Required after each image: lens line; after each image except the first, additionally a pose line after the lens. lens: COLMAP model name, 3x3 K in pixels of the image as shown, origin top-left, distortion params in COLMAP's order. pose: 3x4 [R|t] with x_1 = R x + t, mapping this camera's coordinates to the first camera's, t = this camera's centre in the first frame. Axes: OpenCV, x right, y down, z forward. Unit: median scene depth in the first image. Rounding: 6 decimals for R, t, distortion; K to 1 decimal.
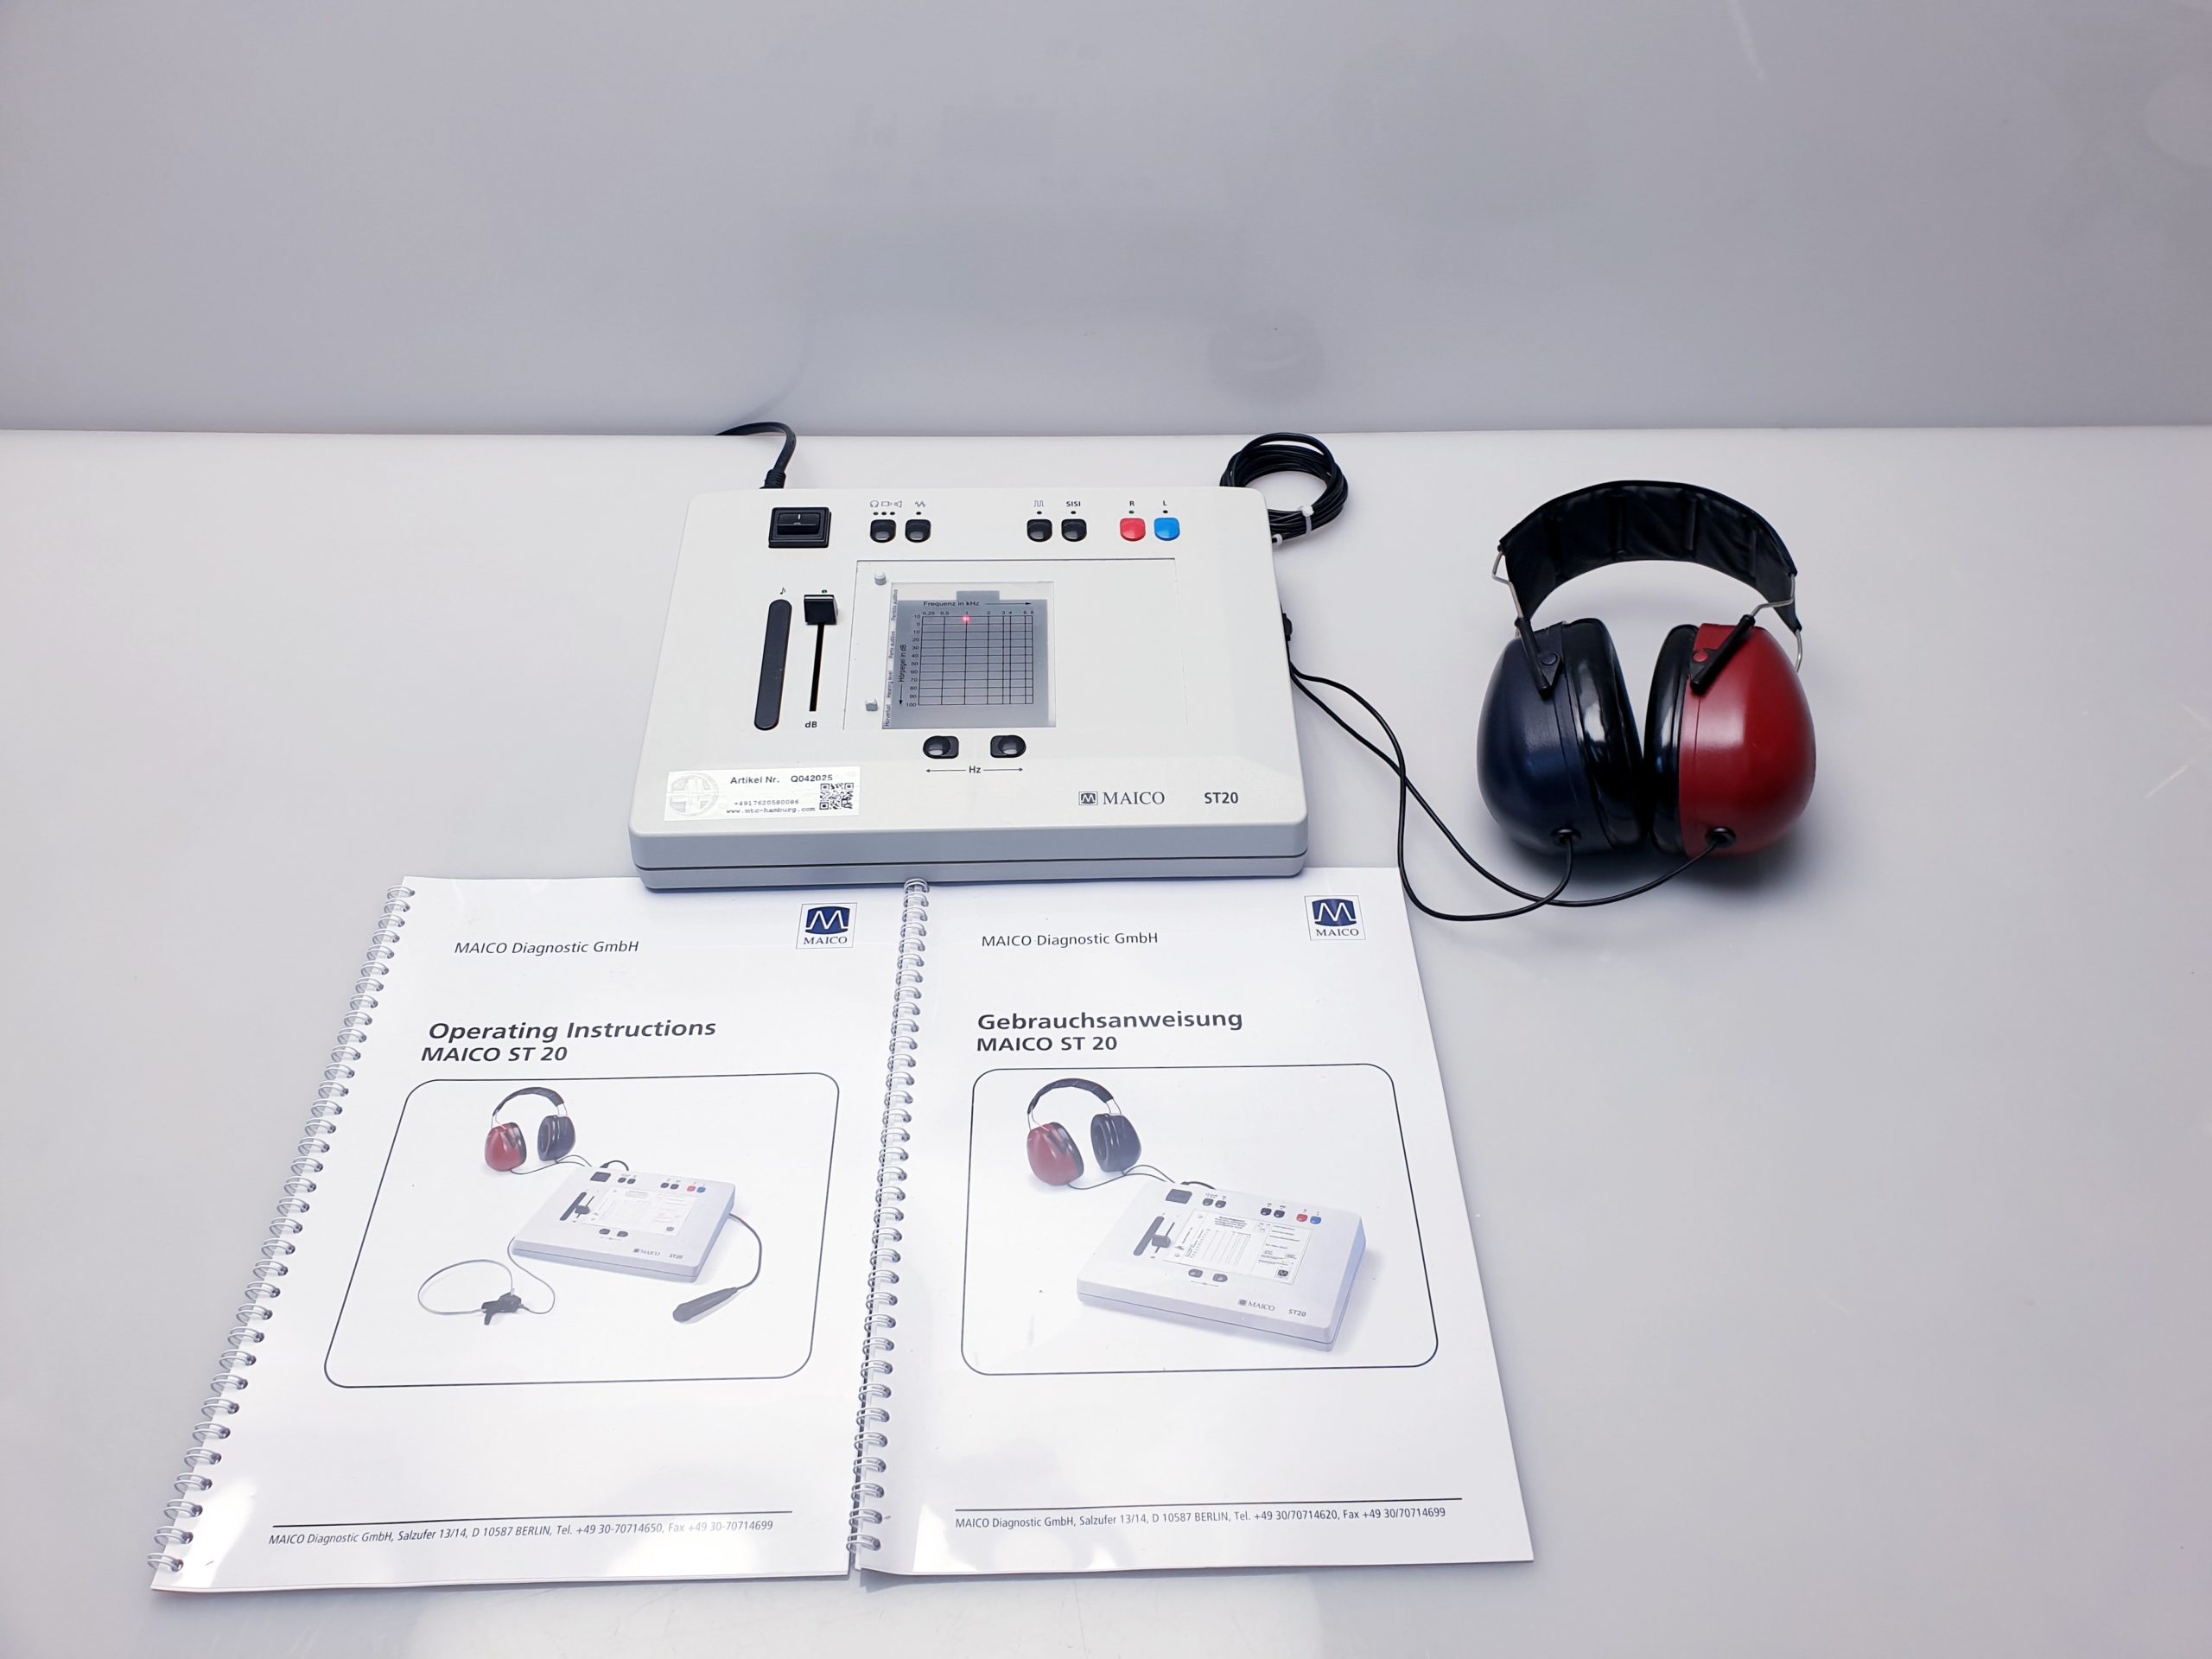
lens RADIAL K [[1828.6, 0, 1114.3], [0, 1828.6, 830.2], [0, 0, 1]] dist [0.015567, -0.005404]
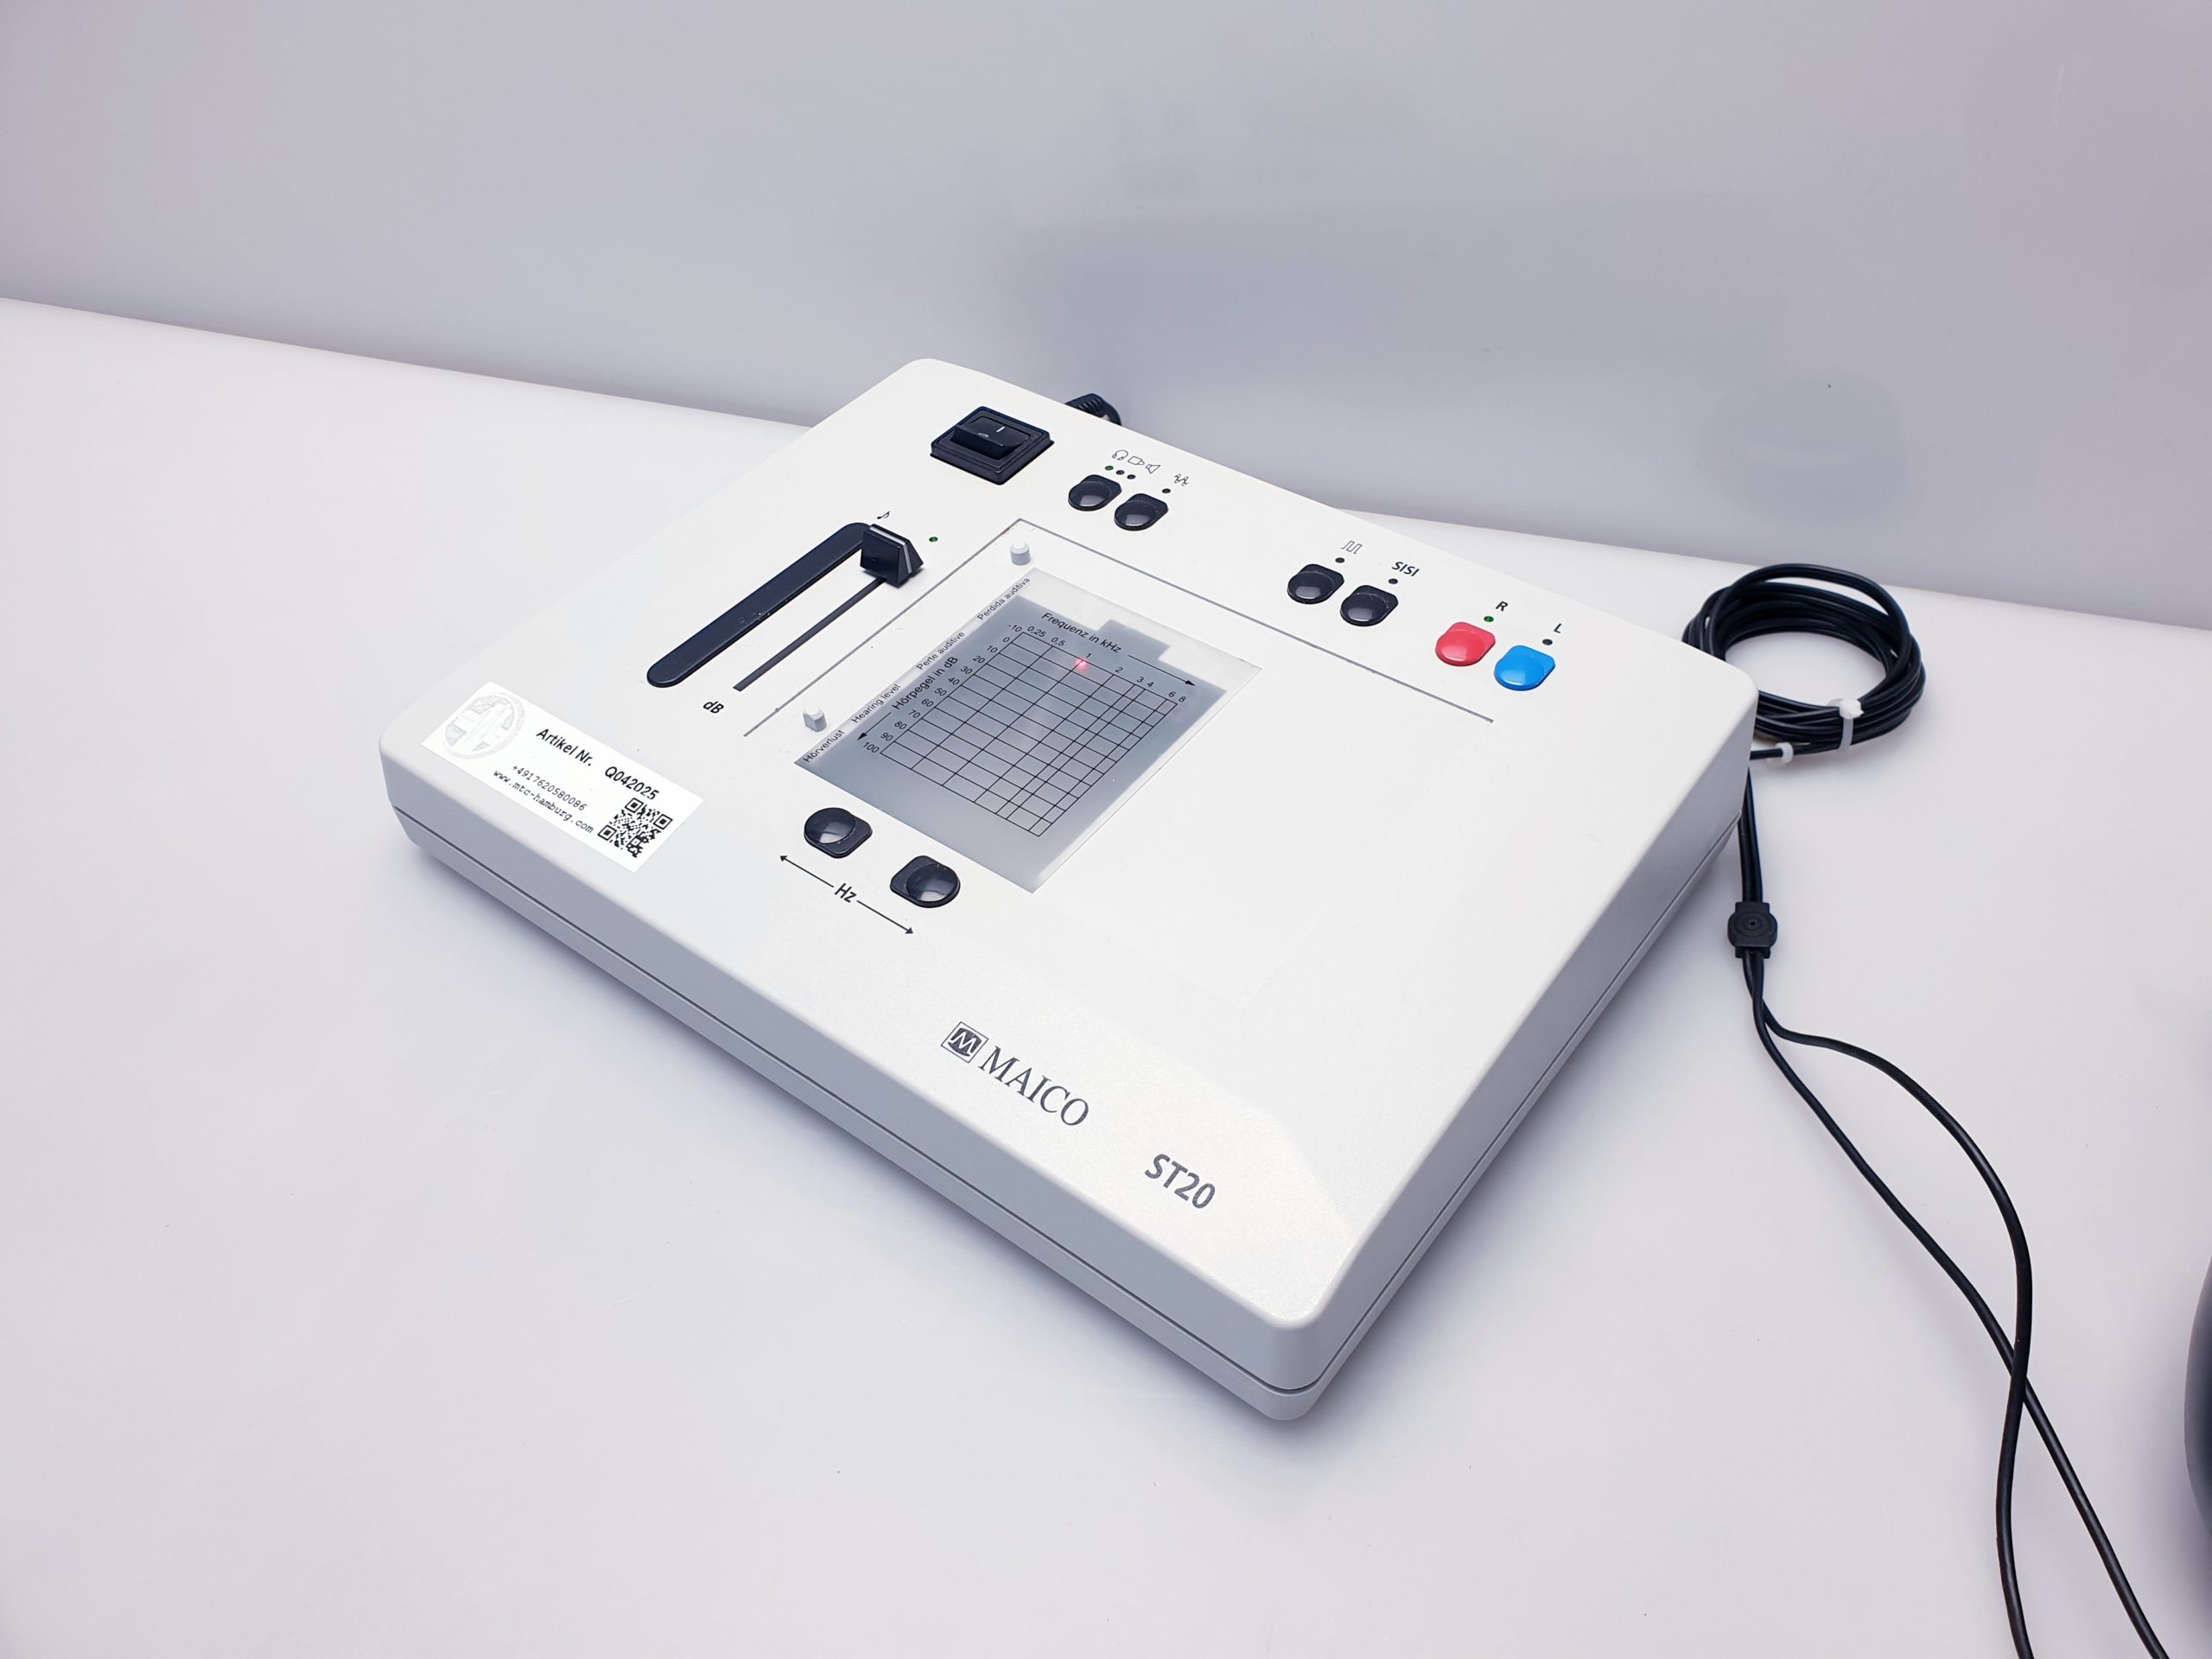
lens RADIAL K [[1828.6, 0, 1102.5], [0, 1828.6, 825.1], [0, 0, 1]] dist [0.015567, -0.005404]
pose [[0.777808, 0.409227, -0.477020, 0.208324], [-0.454123, 0.890627, 0.023581, -0.091077], [0.434496, 0.198284, 0.878576, 0.548917]]
